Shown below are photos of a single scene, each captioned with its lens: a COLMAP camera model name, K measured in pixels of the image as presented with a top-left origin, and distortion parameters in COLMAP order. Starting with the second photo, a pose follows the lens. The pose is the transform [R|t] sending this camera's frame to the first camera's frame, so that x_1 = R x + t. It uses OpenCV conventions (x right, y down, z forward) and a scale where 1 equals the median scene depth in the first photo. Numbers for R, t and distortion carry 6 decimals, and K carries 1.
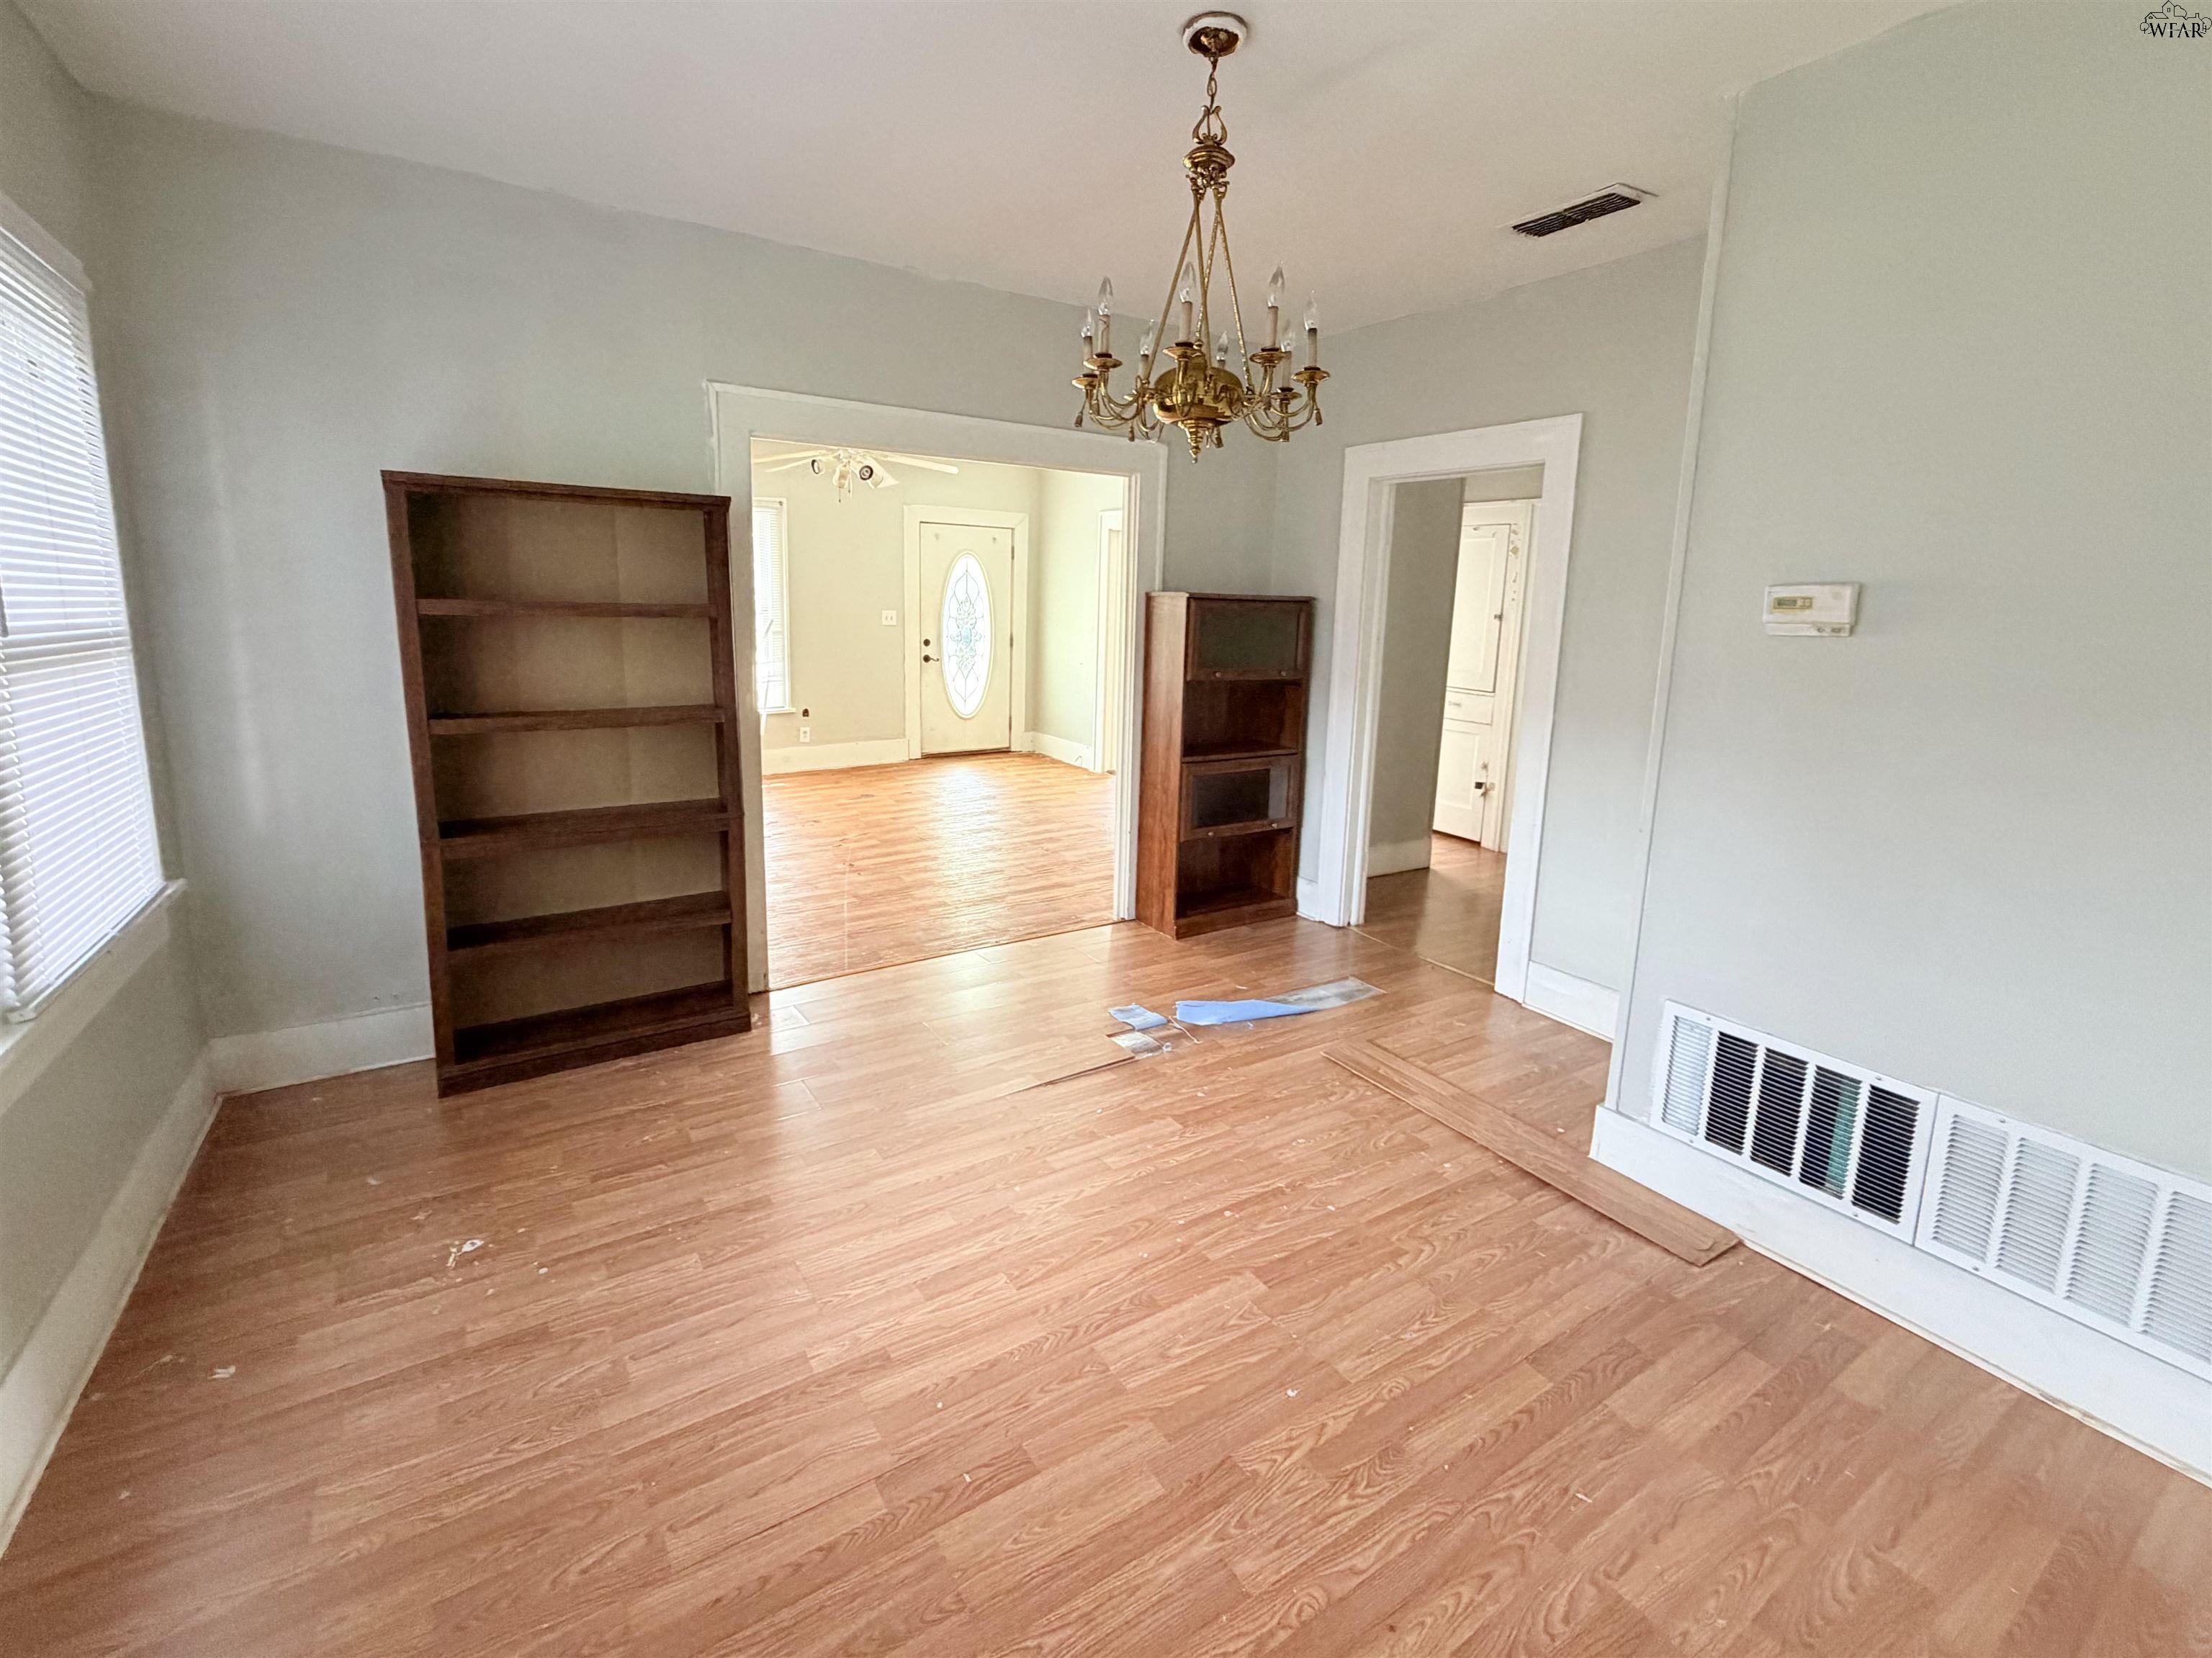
lens RADIAL K [[965.3, 0, 1094.8], [0, 965.3, 762.0], [0, 0, 1]] dist [-0.004970, 0.000560]
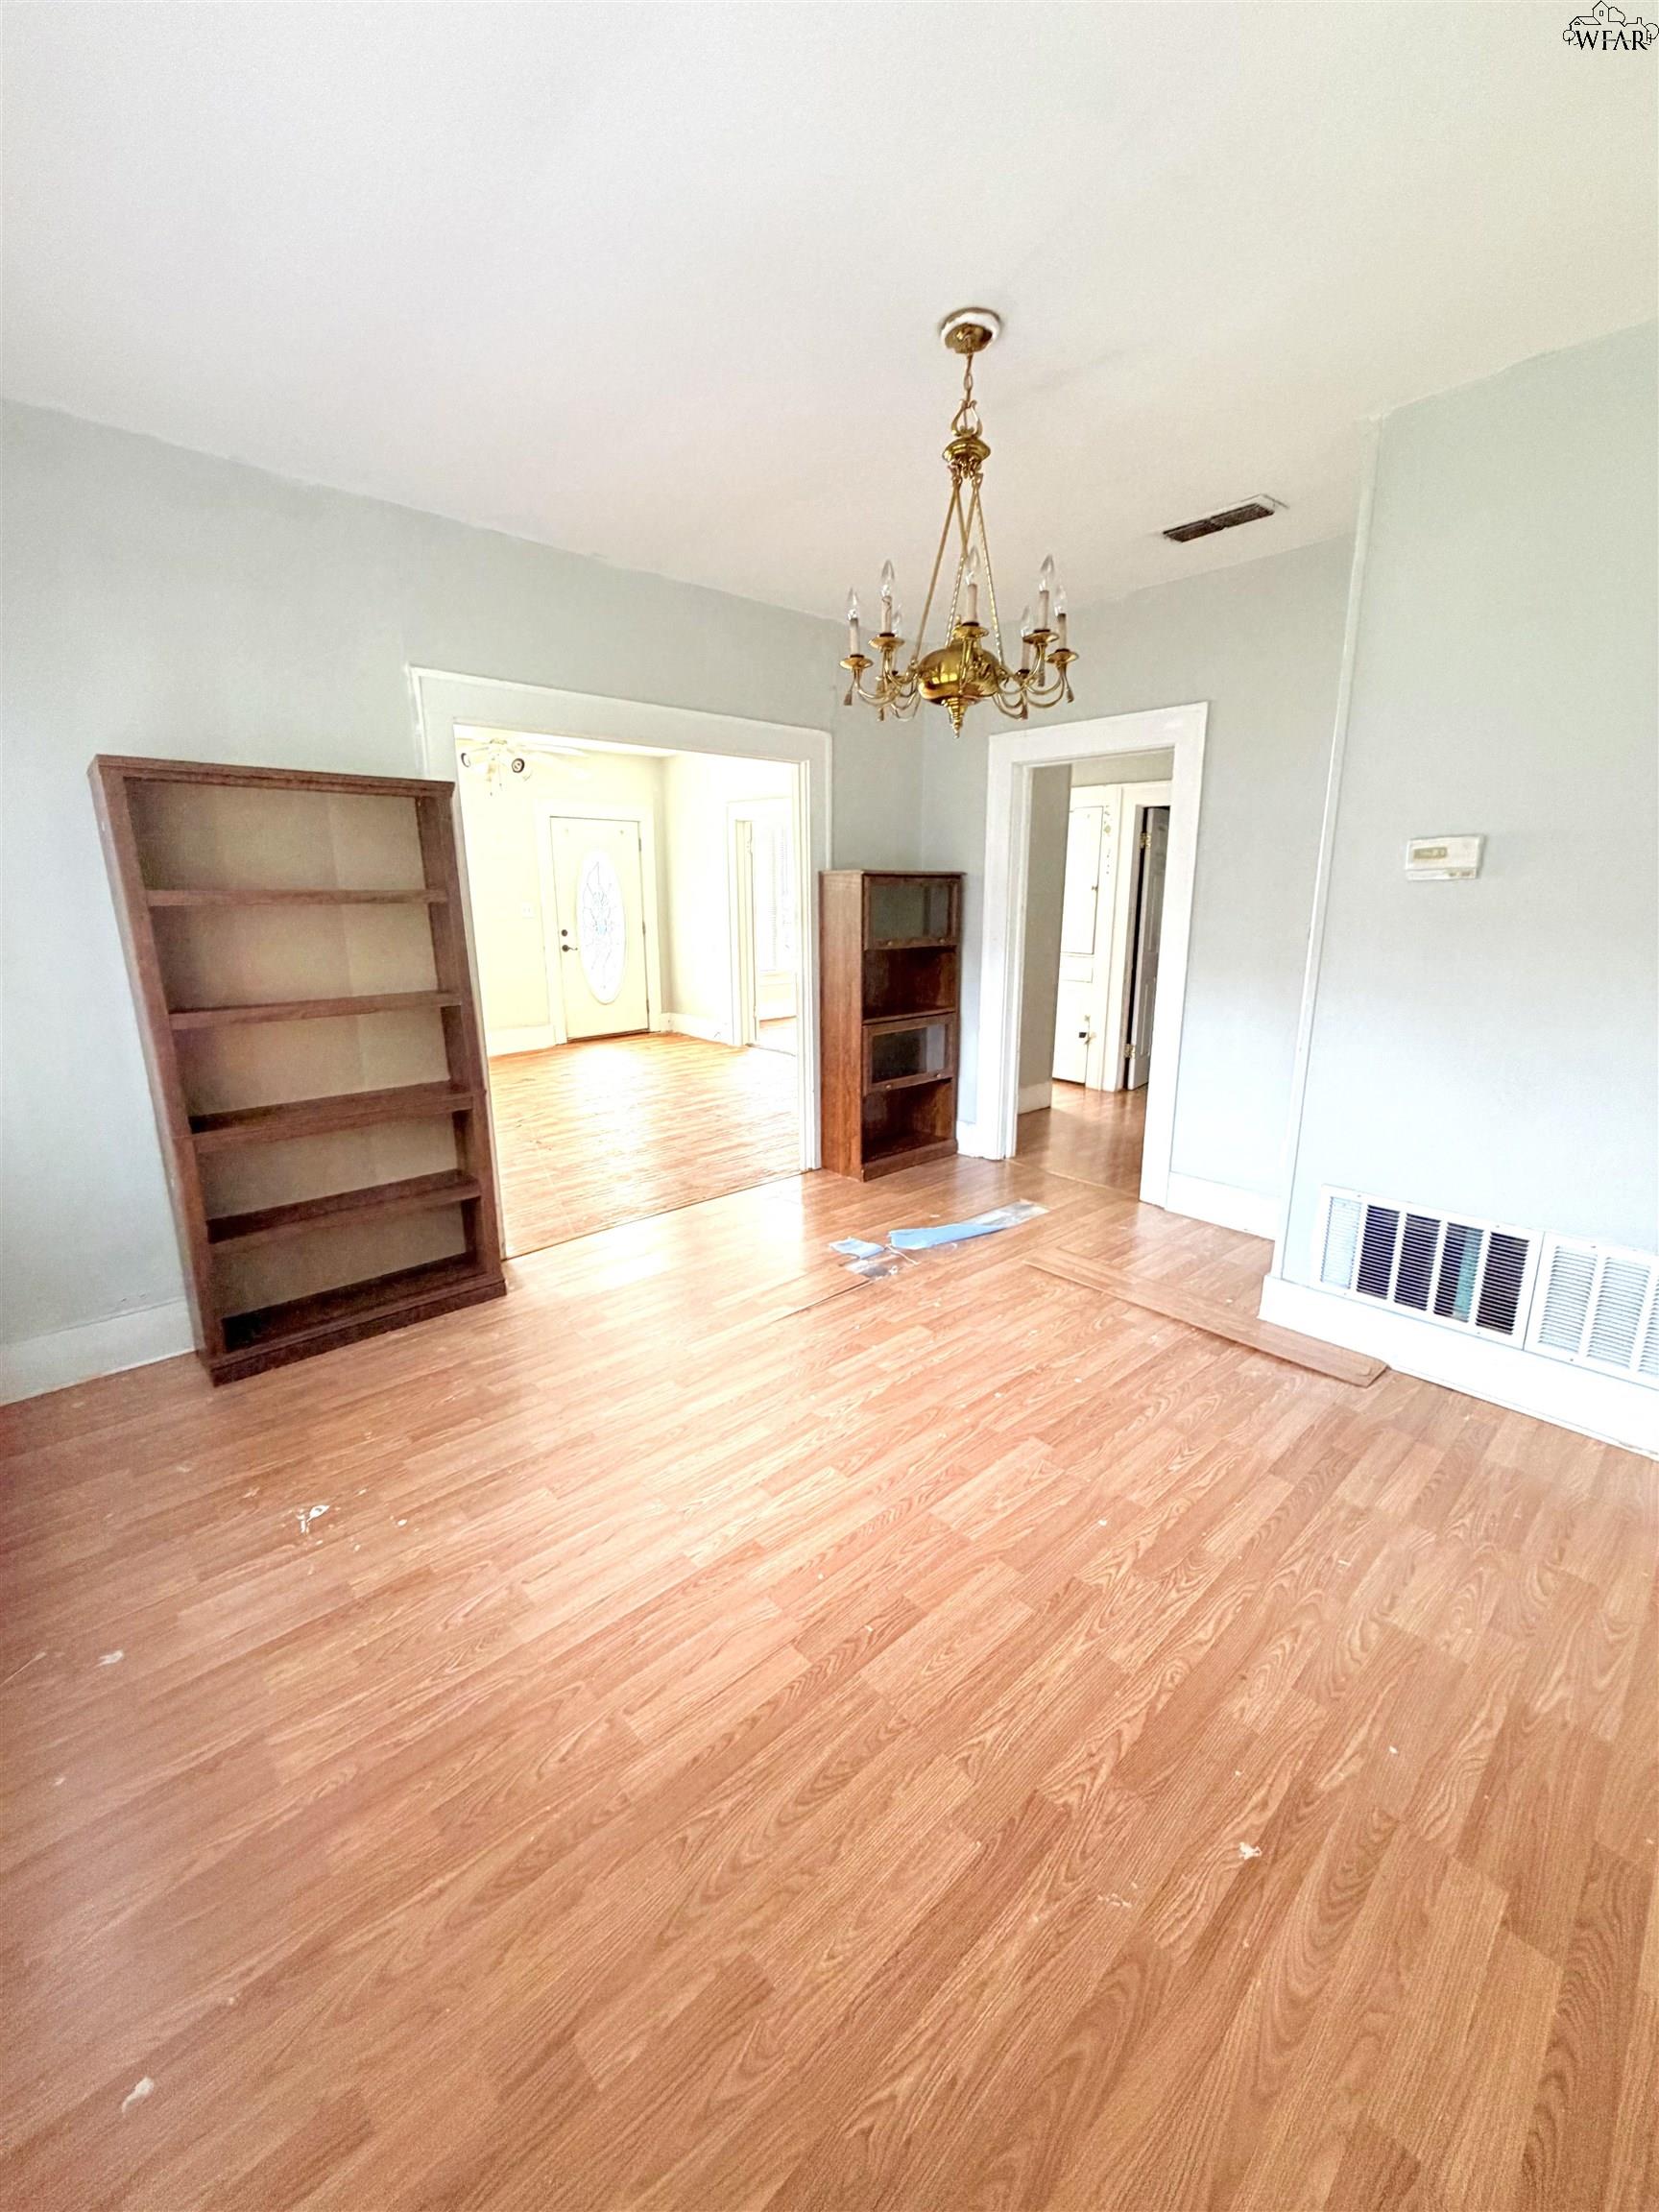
lens RADIAL K [[877.0, 0, 826.2], [0, 877.0, 1096.0], [0, 0, 1]] dist [-0.002325, -0.000140]
pose [[0.984832, -0.067829, 0.159704, -0.213460], [0.057753, 0.996086, 0.066914, 0.023097], [-0.163618, -0.056675, 0.984895, 0.005005]]
